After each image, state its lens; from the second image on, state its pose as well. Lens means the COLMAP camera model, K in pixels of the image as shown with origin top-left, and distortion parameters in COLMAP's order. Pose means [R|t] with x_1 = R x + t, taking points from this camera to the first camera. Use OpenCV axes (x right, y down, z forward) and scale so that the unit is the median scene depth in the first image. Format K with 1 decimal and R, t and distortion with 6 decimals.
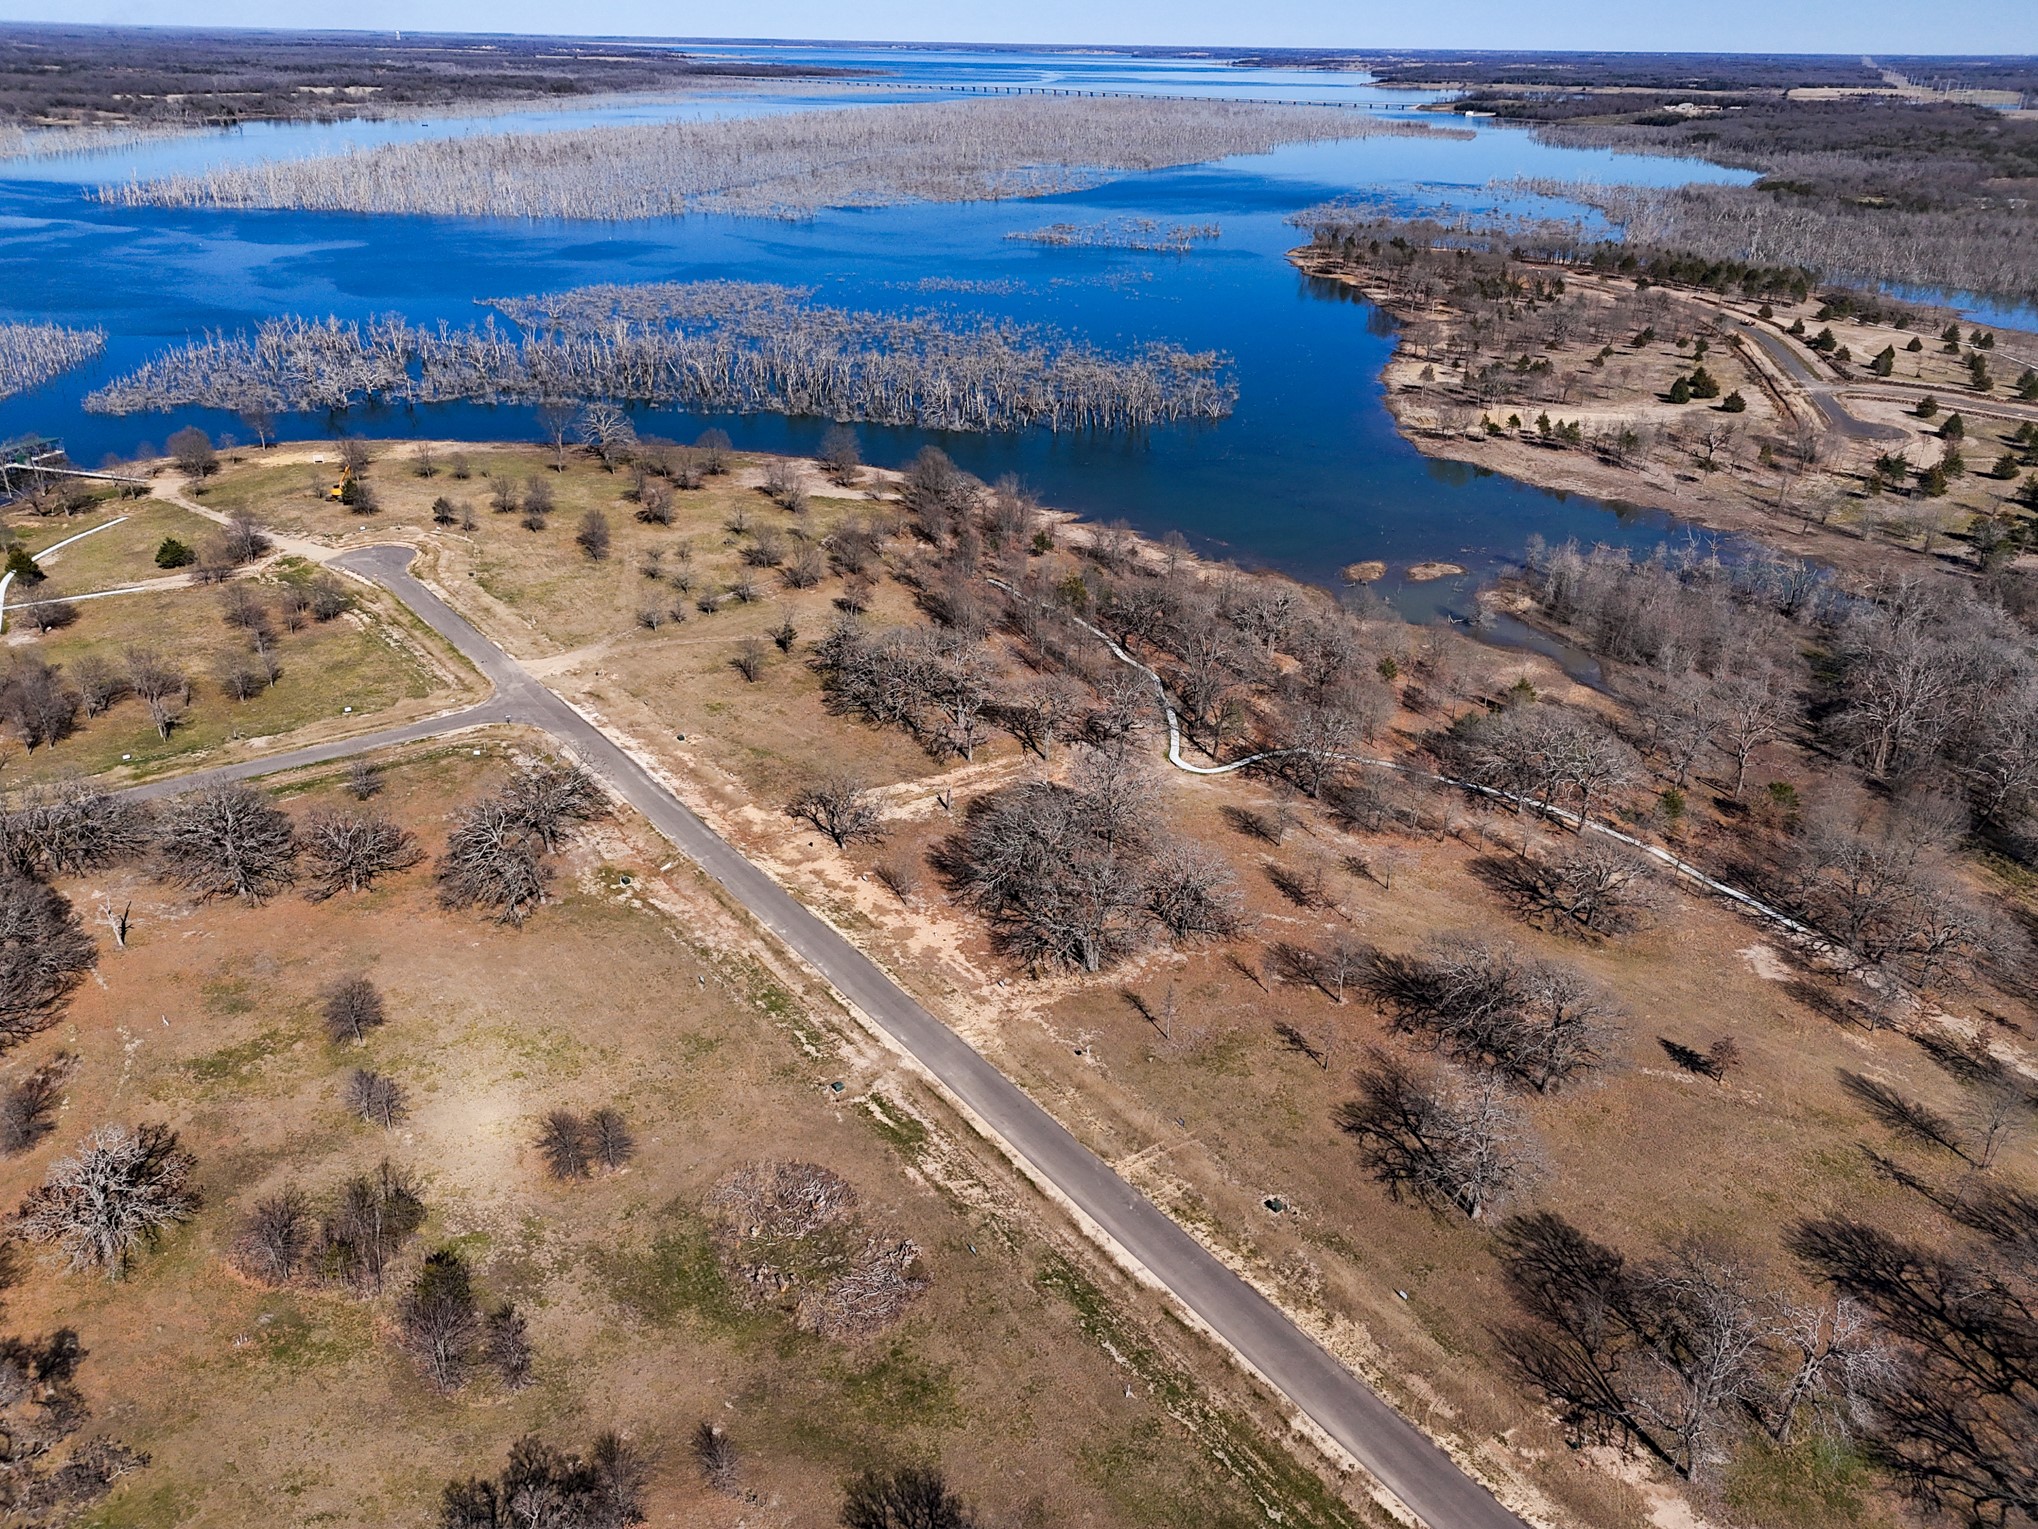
lens RADIAL K [[1496.2, 0, 1023.1], [0, 1496.2, 761.4], [0, 0, 1]] dist [0.061250, -0.055516]
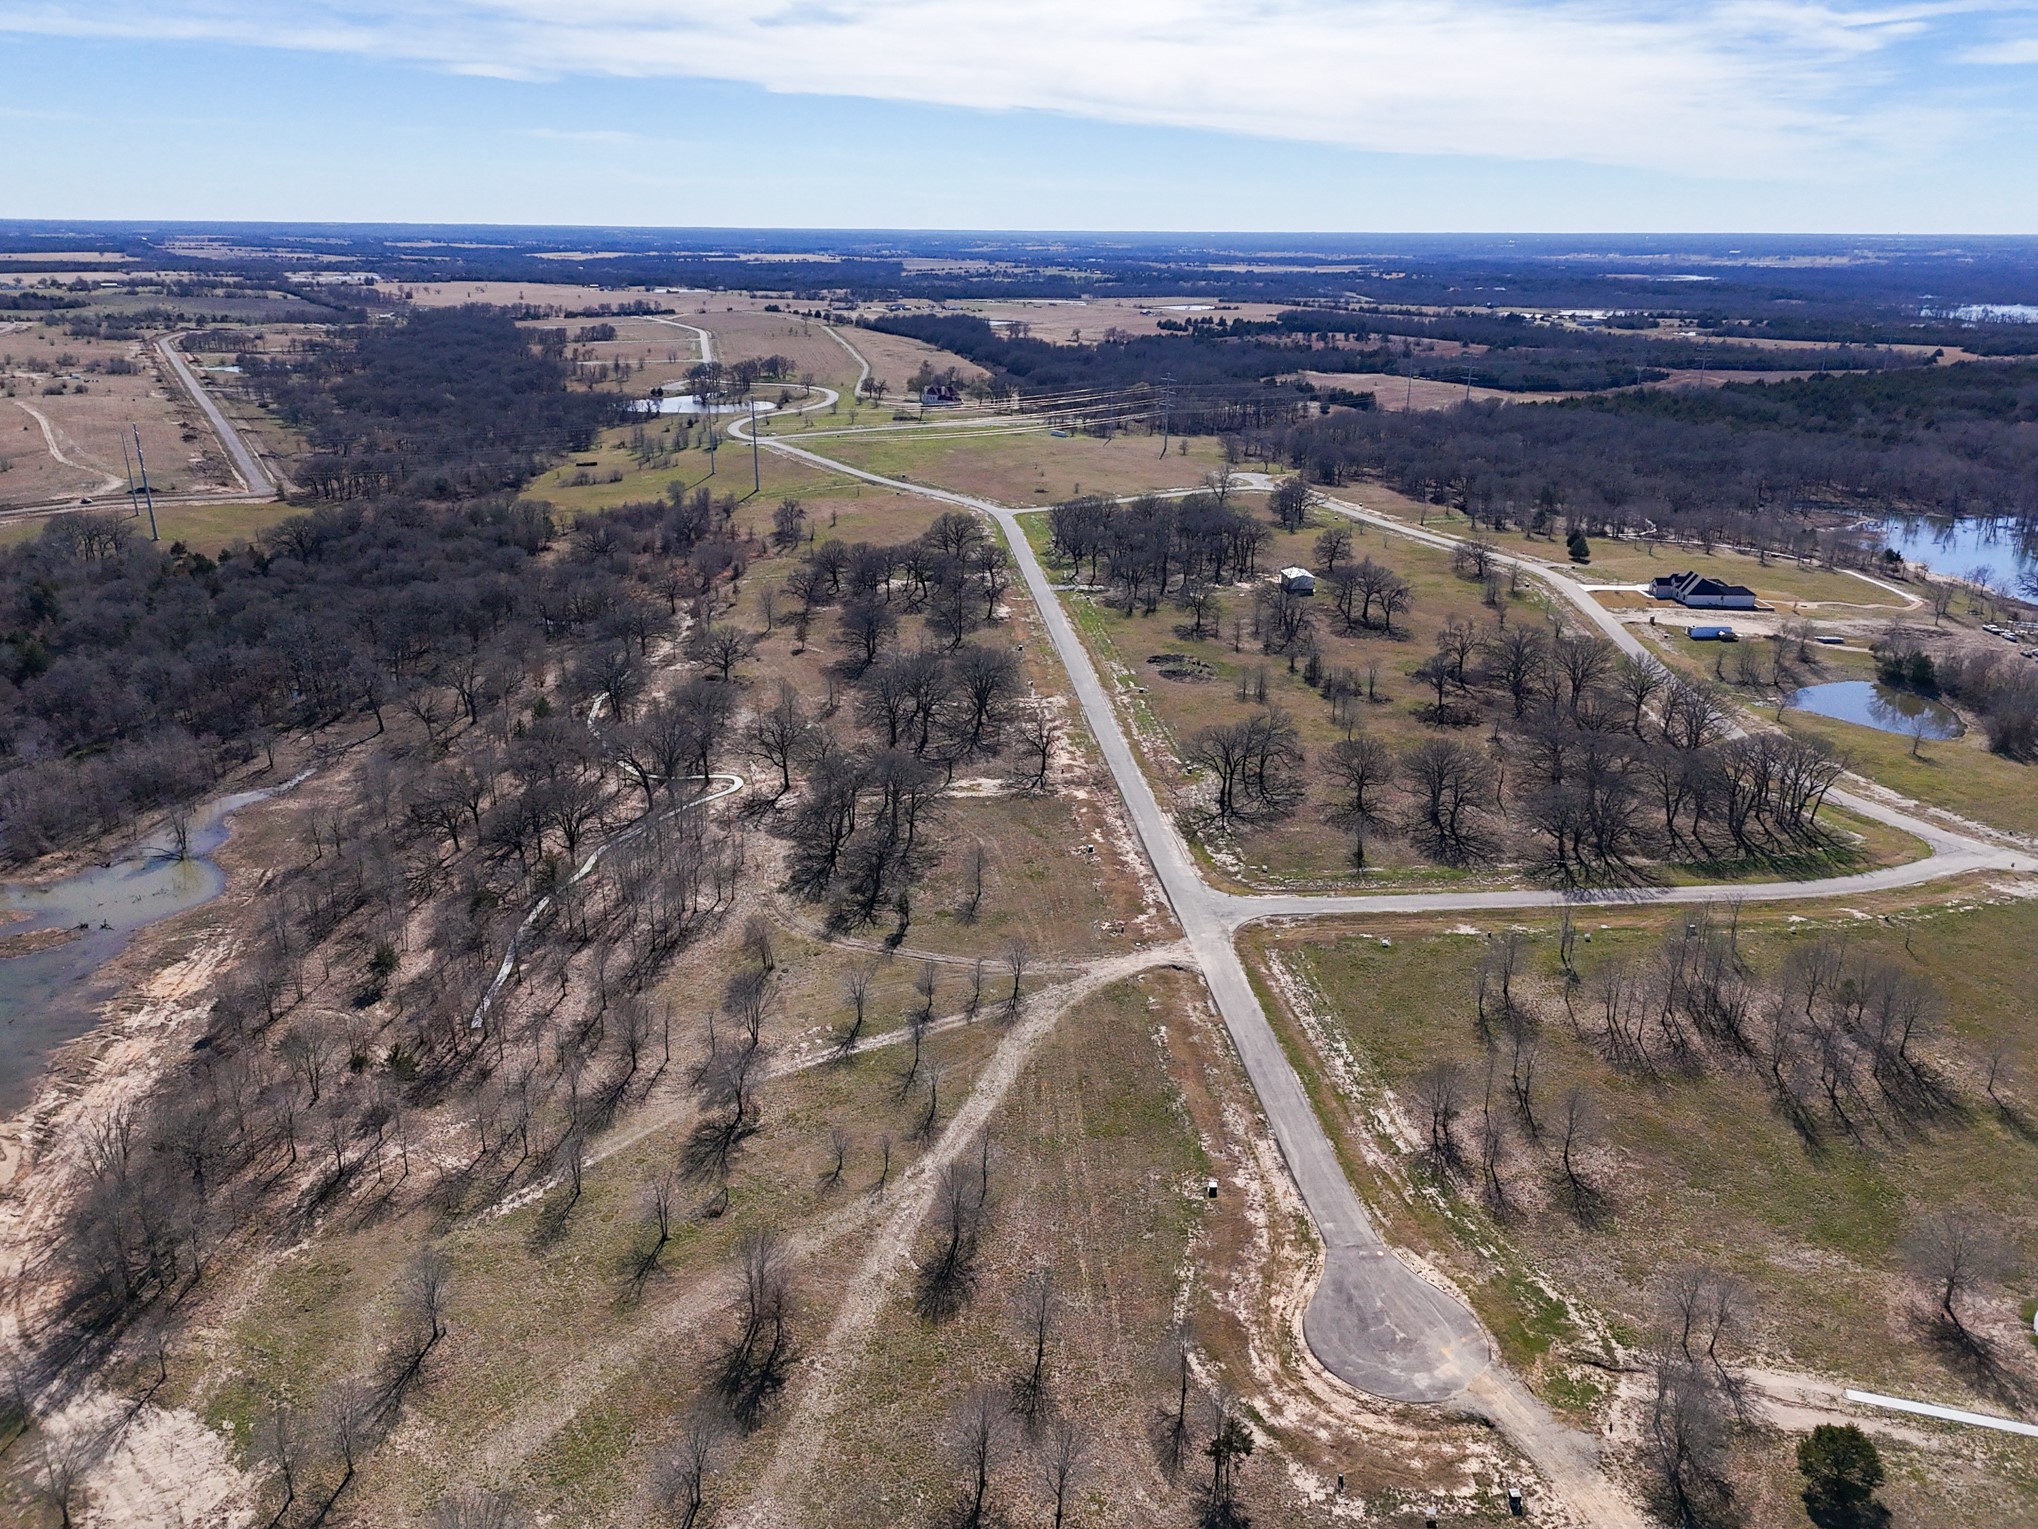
lens RADIAL K [[1496.2, 0, 1023.1], [0, 1496.2, 761.4], [0, 0, 1]] dist [0.061250, -0.055516]
pose [[-0.855057, -0.195506, 0.480265, -0.755761], [0.204801, 0.723565, 0.659174, -0.858261], [-0.476375, 0.661990, -0.578649, 1.744853]]
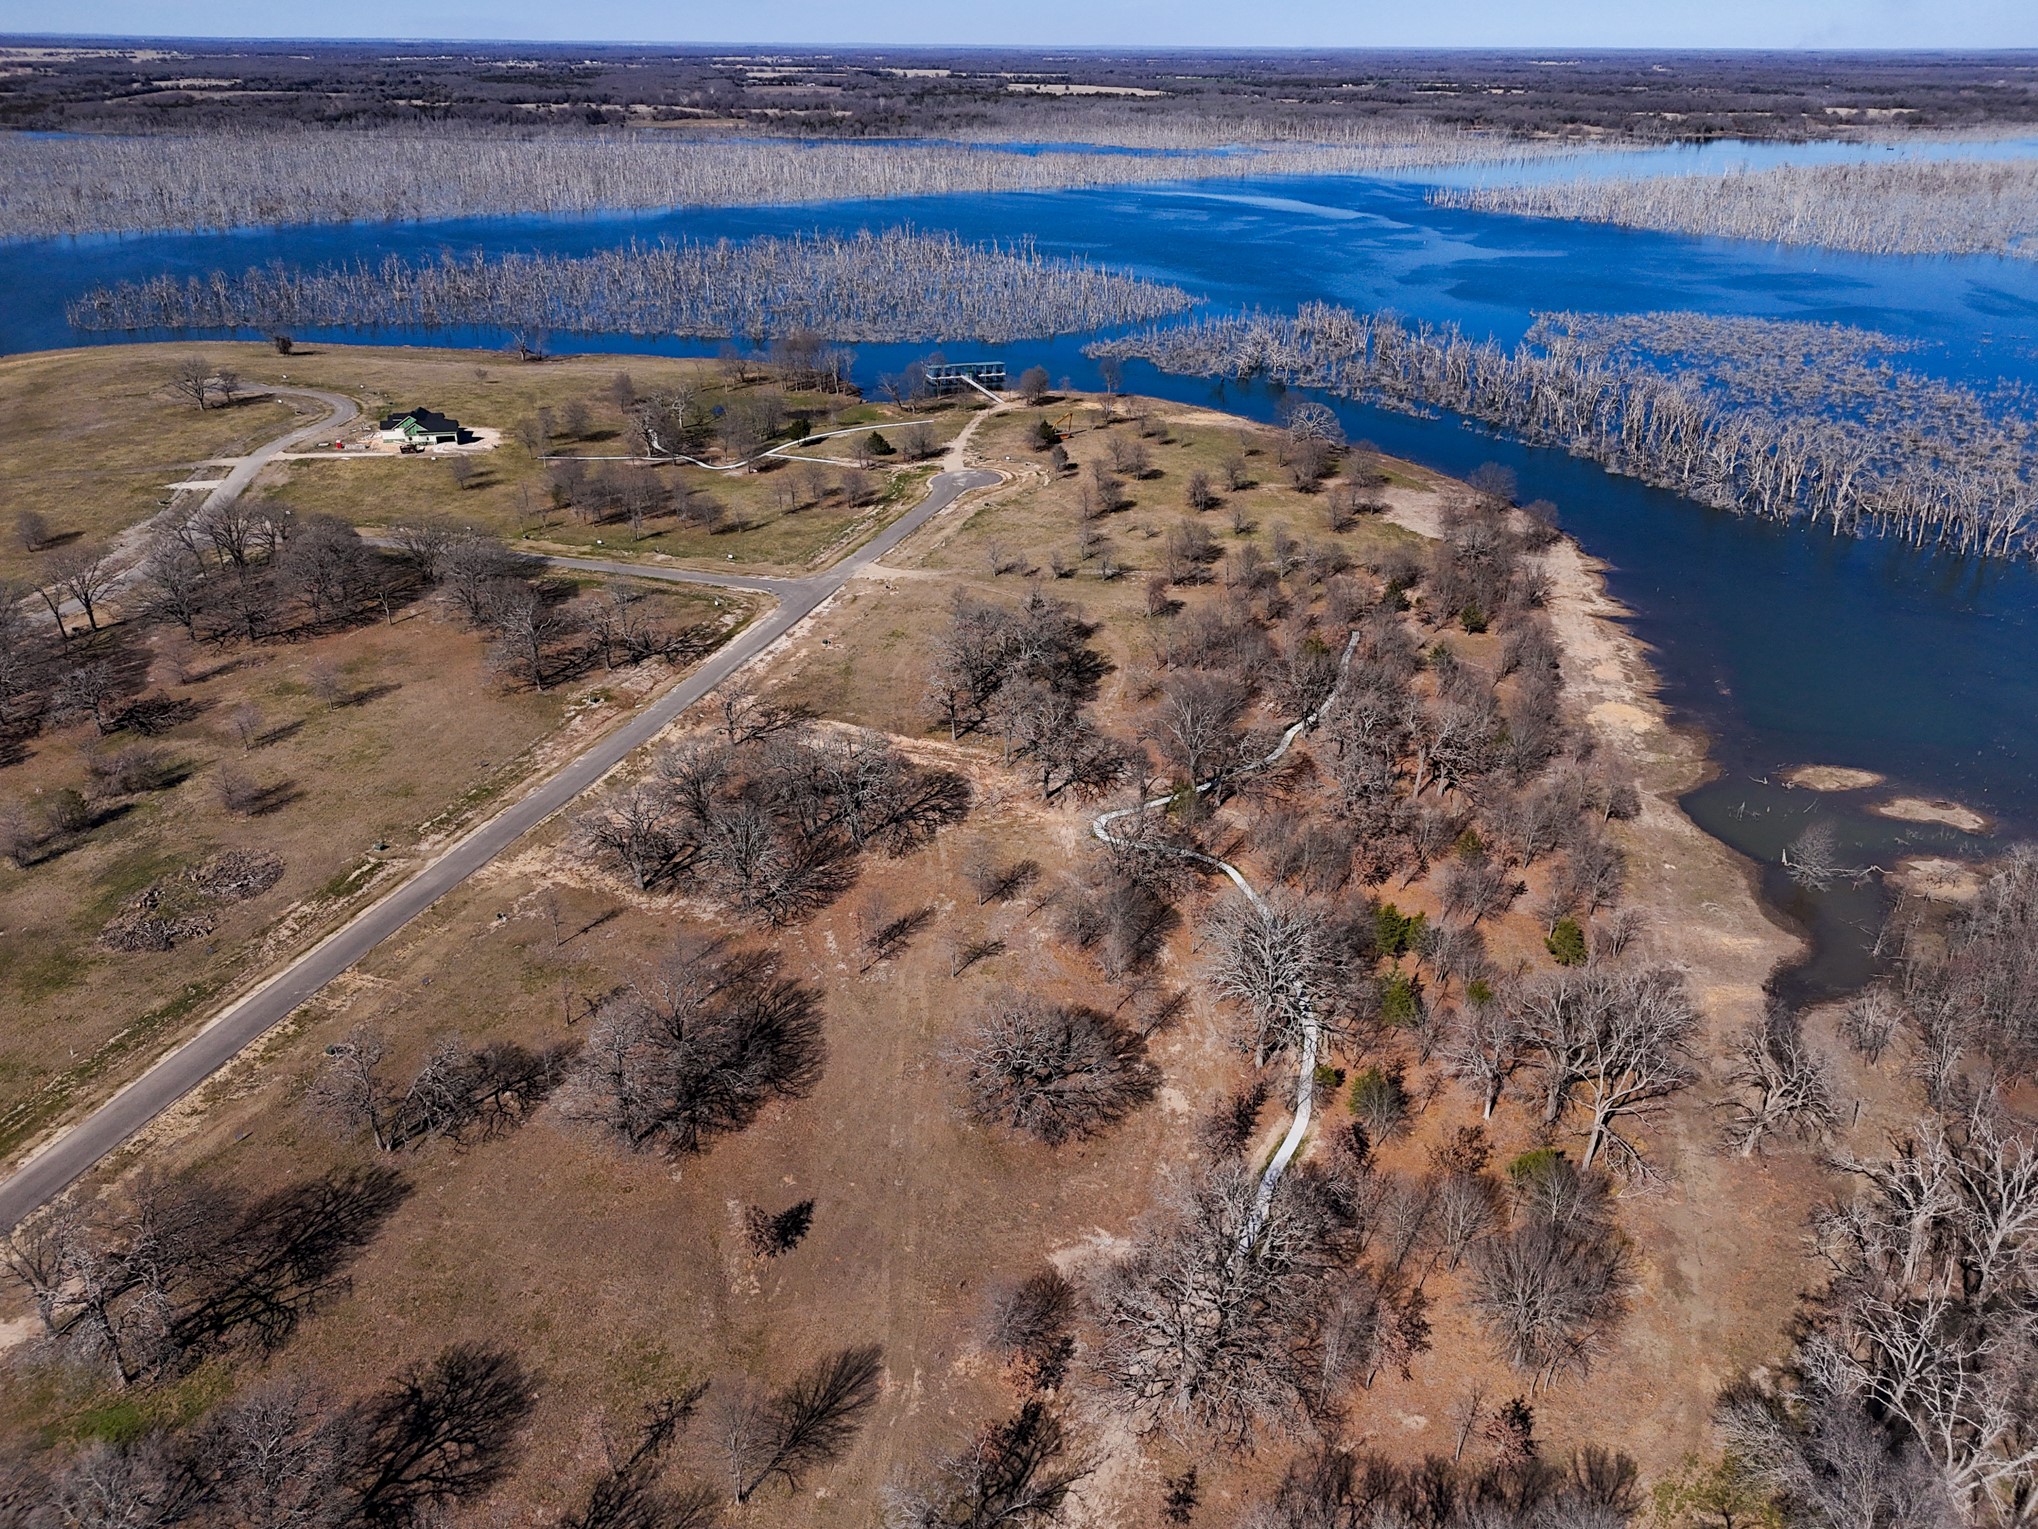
lens RADIAL K [[1496.2, 0, 1023.1], [0, 1496.2, 761.4], [0, 0, 1]] dist [0.061250, -0.055516]
pose [[0.594854, 0.336348, -0.730082, 0.805632], [-0.345310, 0.927100, 0.145763, -0.164571], [0.725886, 0.165397, 0.667633, 0.377496]]
